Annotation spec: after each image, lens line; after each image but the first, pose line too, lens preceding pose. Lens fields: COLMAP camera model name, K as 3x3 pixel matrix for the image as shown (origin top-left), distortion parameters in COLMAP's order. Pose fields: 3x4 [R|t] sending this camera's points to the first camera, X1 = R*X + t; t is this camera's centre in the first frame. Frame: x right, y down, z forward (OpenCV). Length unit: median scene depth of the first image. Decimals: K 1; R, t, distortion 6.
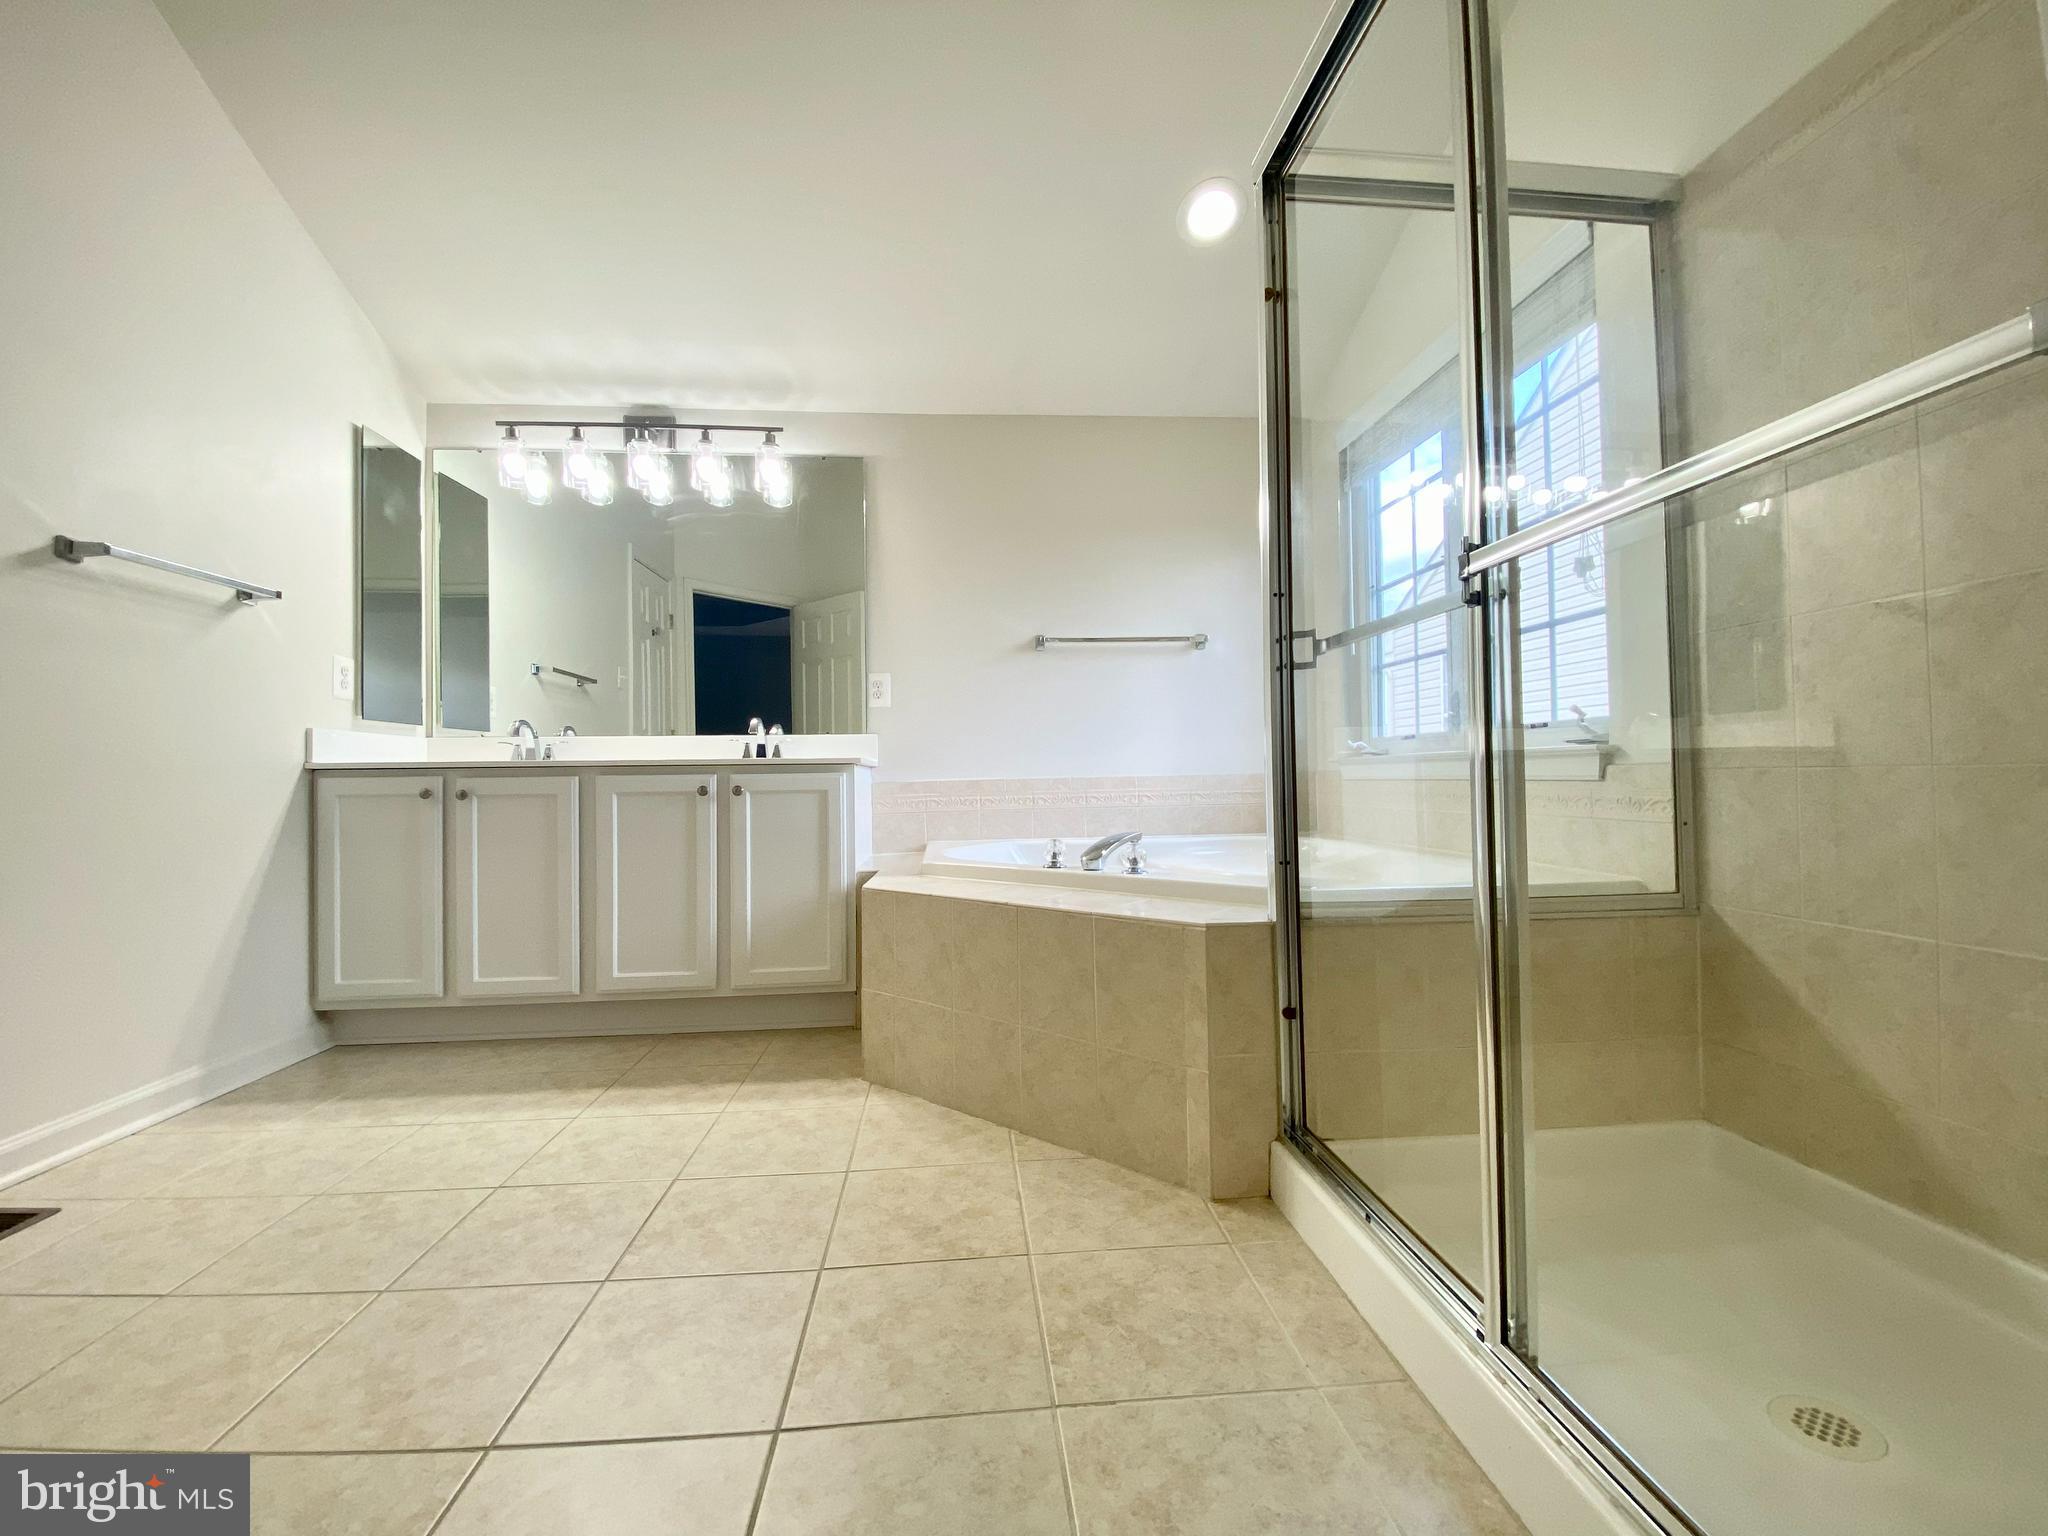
lens RADIAL K [[826.4, 0, 1014.2], [0, 826.4, 766.4], [0, 0, 1]] dist [0.024809, -0.020370]
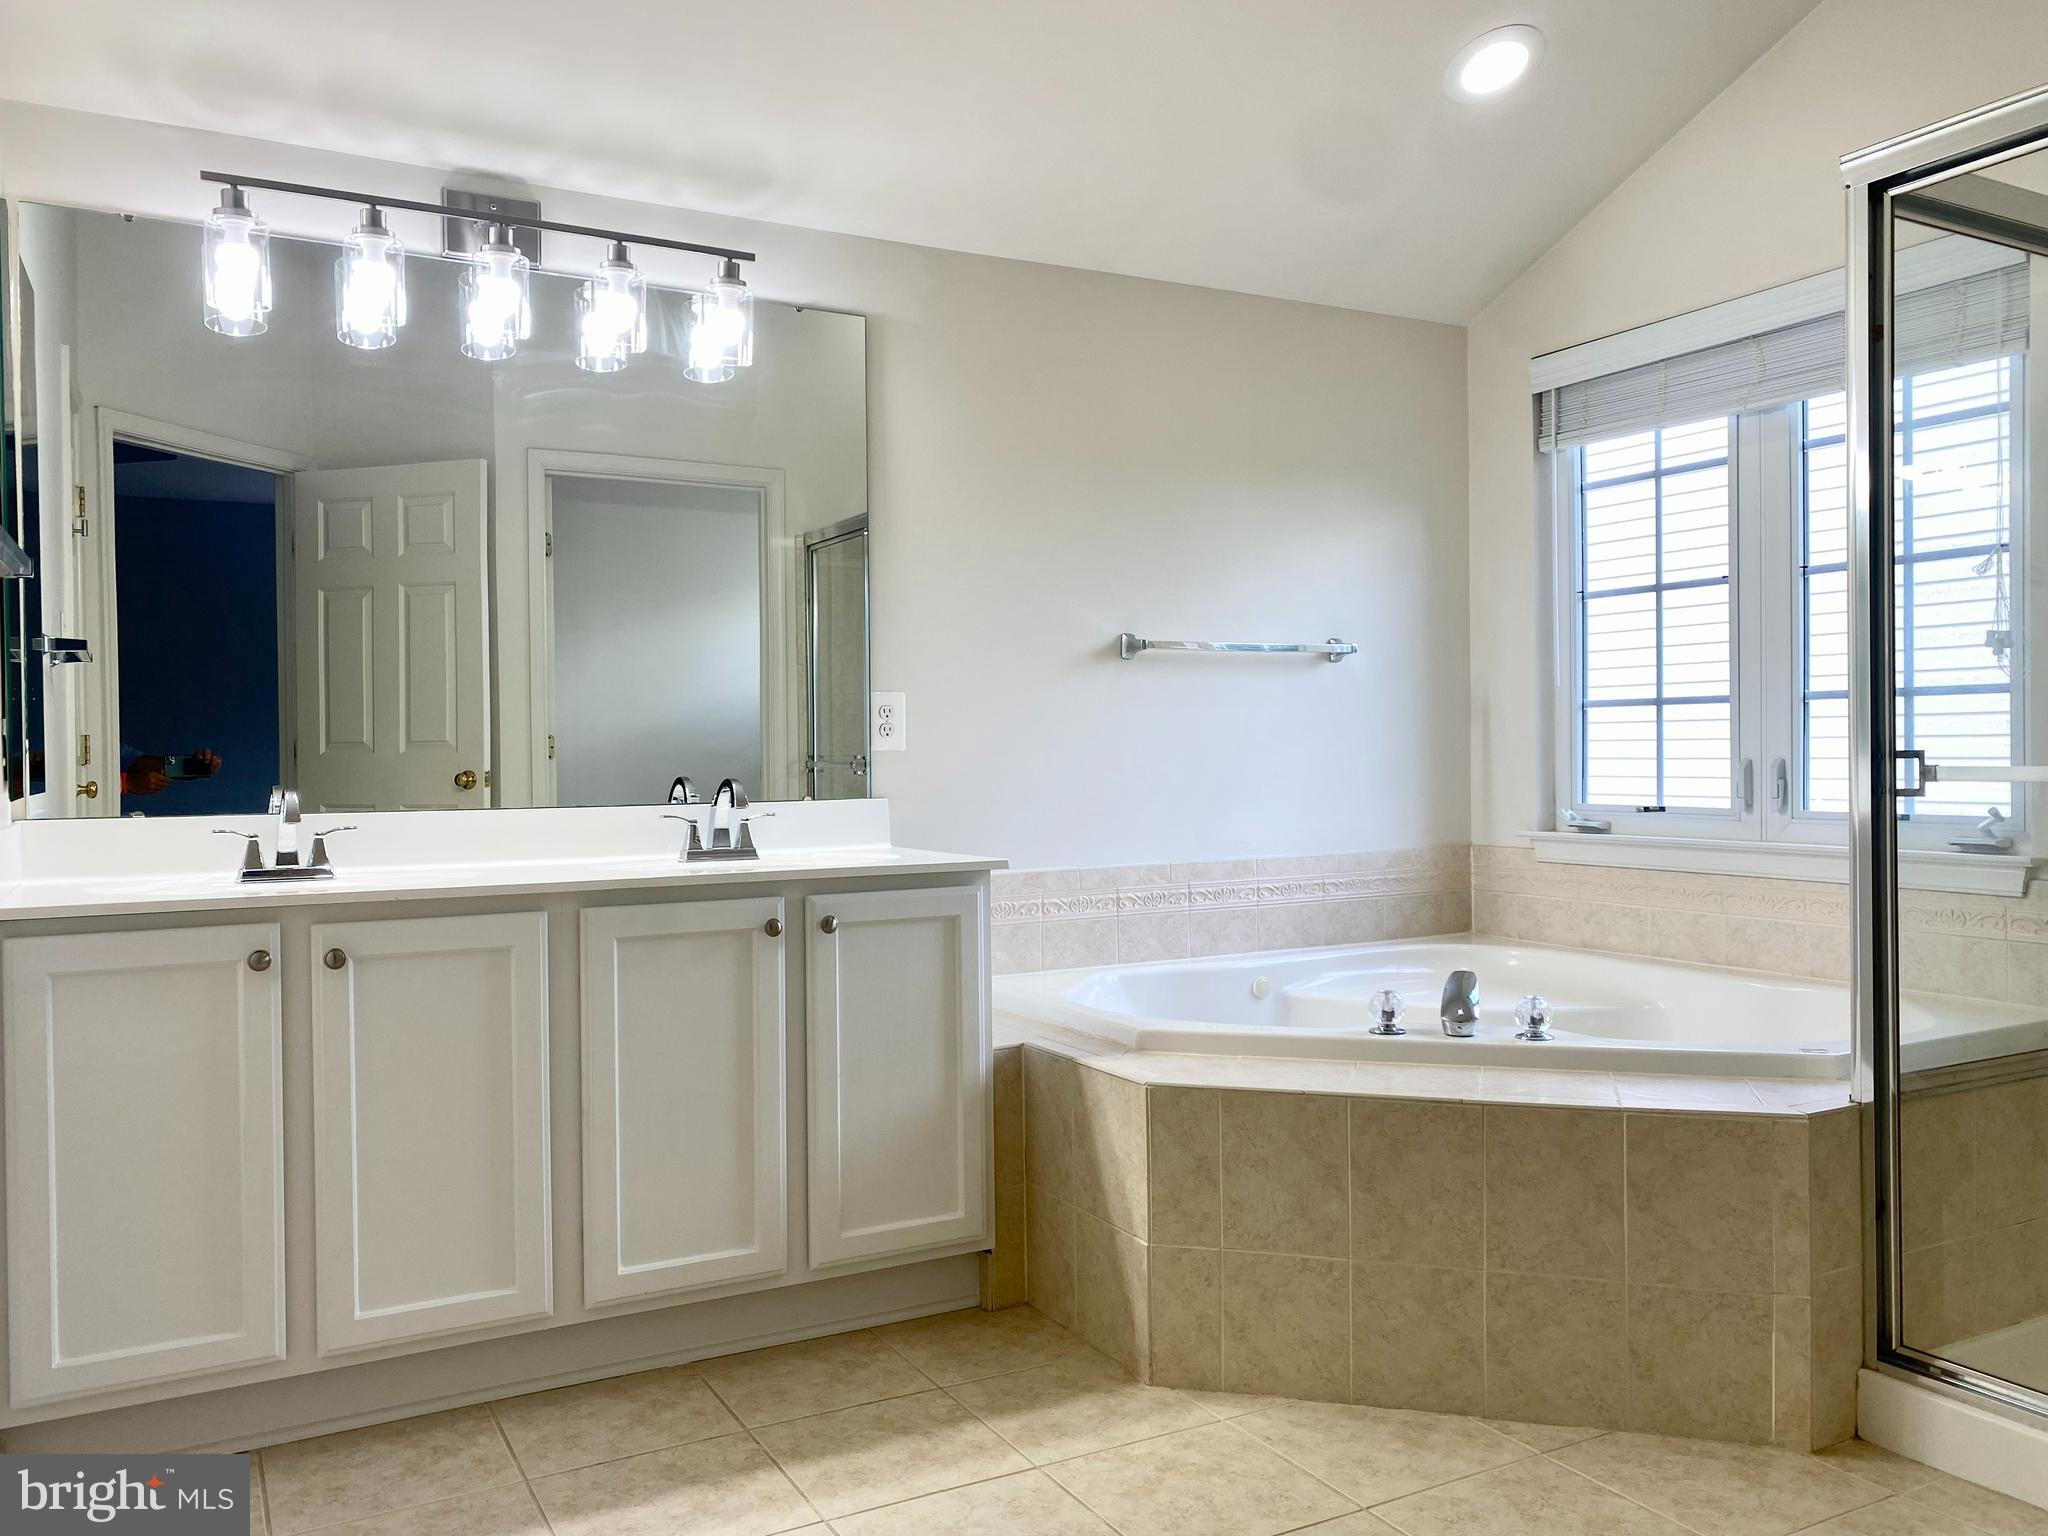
lens RADIAL K [[1566.5, 0, 1040.8], [0, 1566.5, 762.8], [0, 0, 1]] dist [0.007846, 0.000915]
pose [[0.912657, 0.002393, 0.408719, -0.660325], [-0.009961, 0.999816, 0.016387, -0.106449], [-0.408605, -0.019027, 0.912513, -0.055178]]
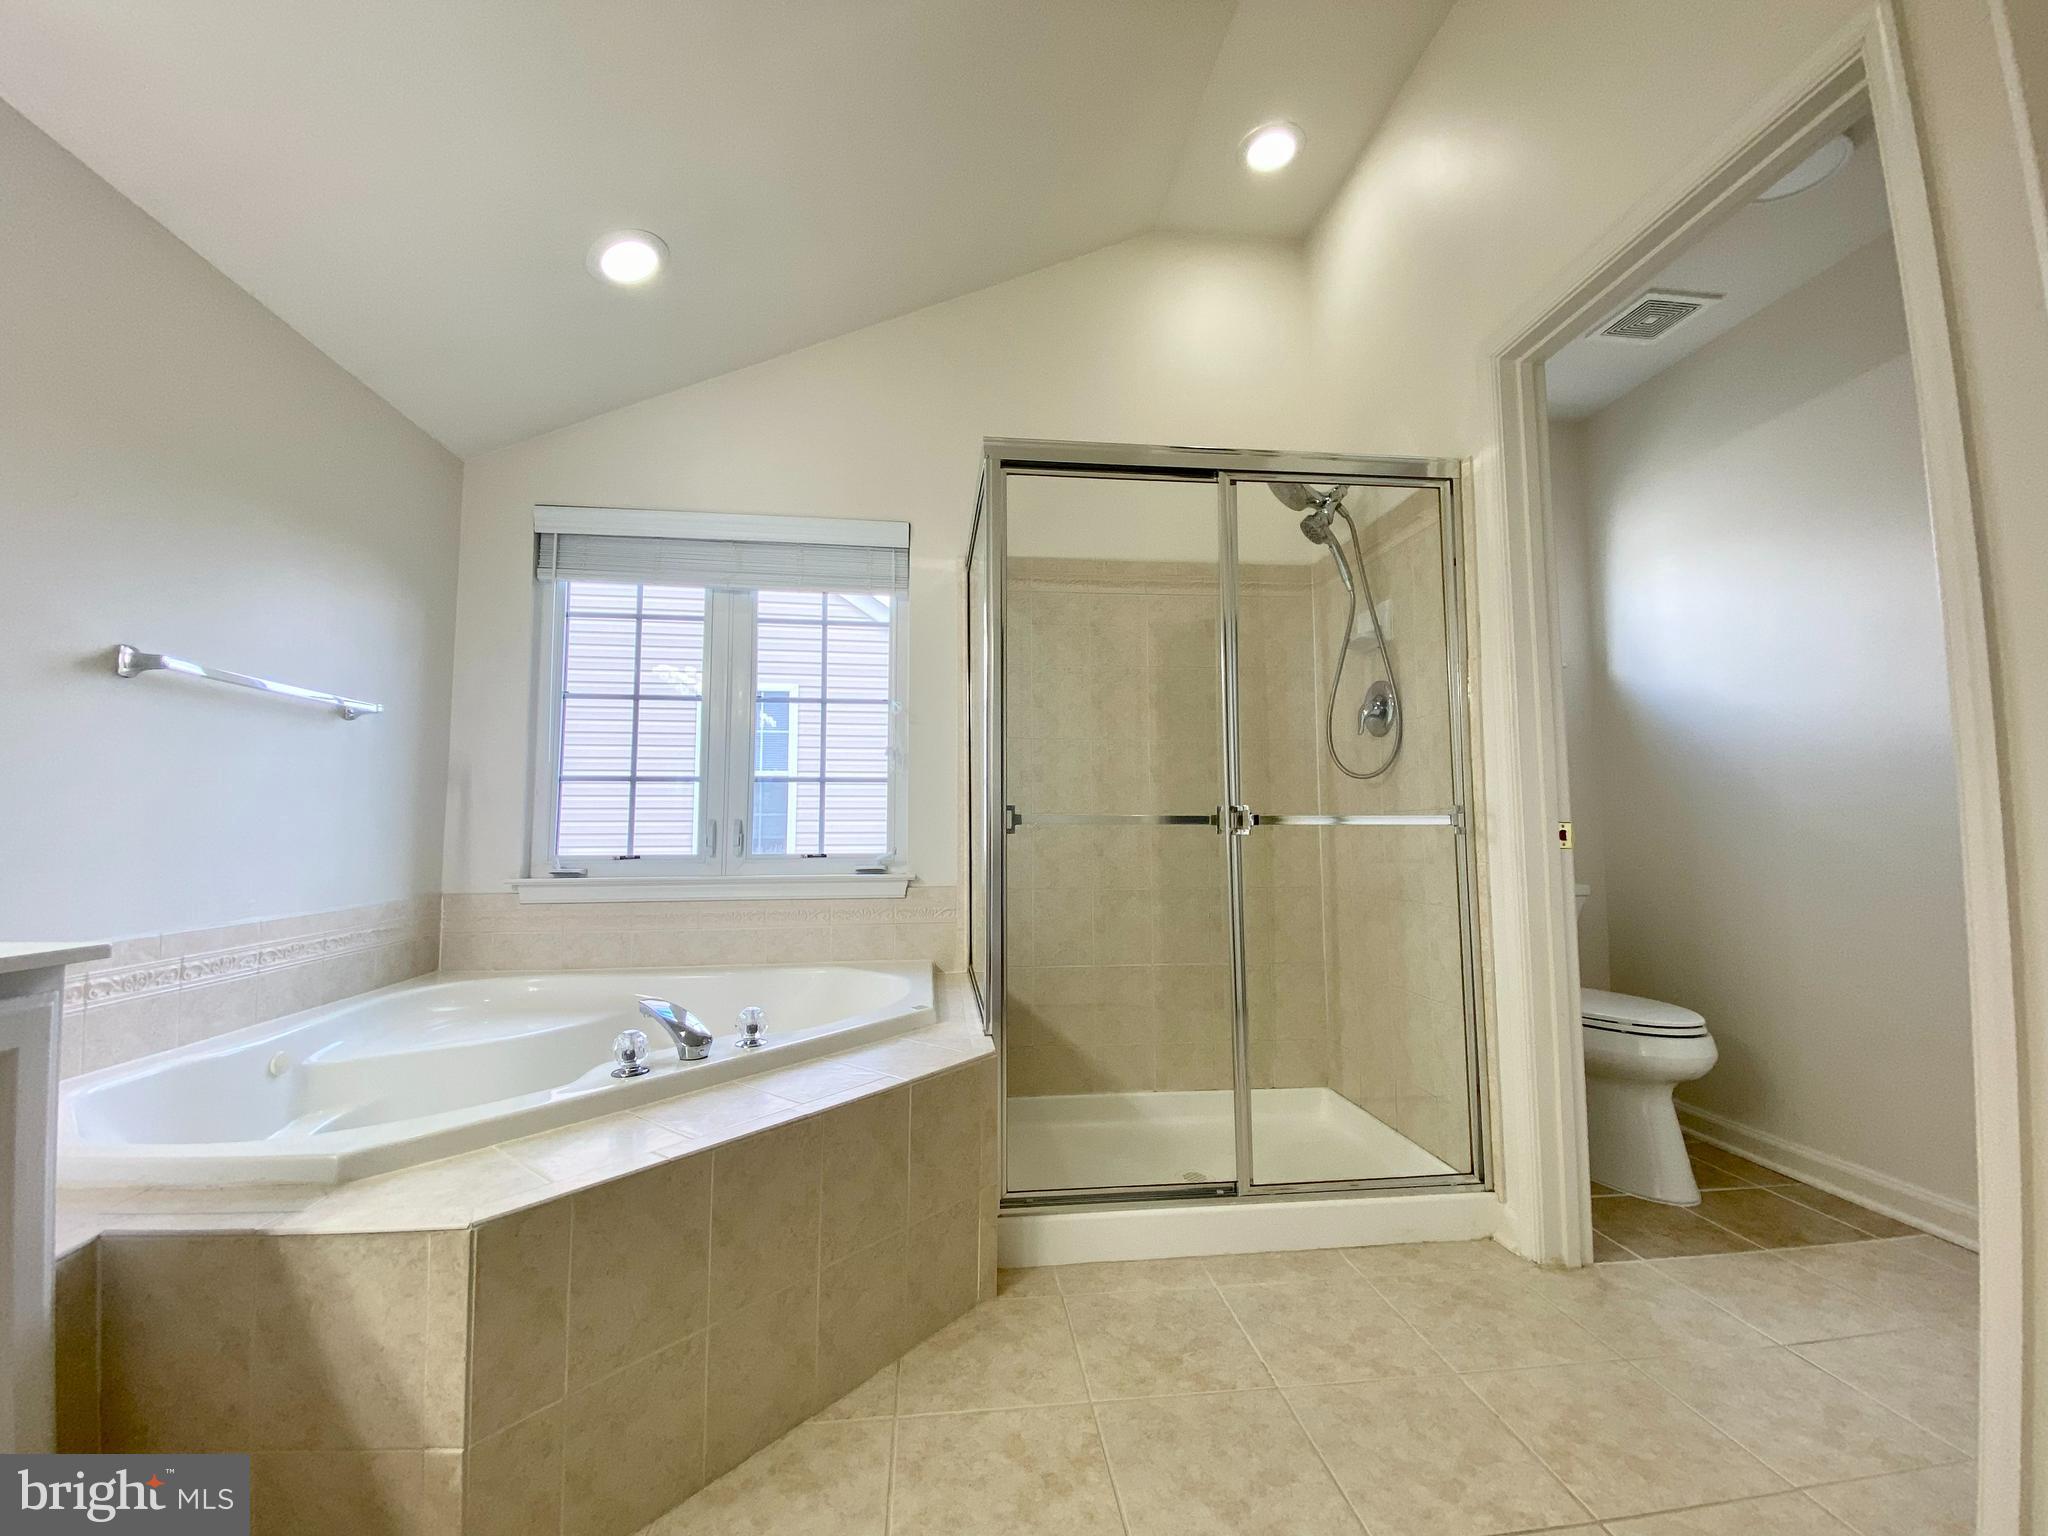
lens RADIAL K [[826.4, 0, 1014.2], [0, 826.4, 766.4], [0, 0, 1]] dist [0.024809, -0.020370]
pose [[-0.017442, 0.091425, 0.995659, -0.605419], [-0.015412, 0.995668, -0.091696, -0.068917], [-0.999729, -0.016945, -0.015957, 0.612077]]
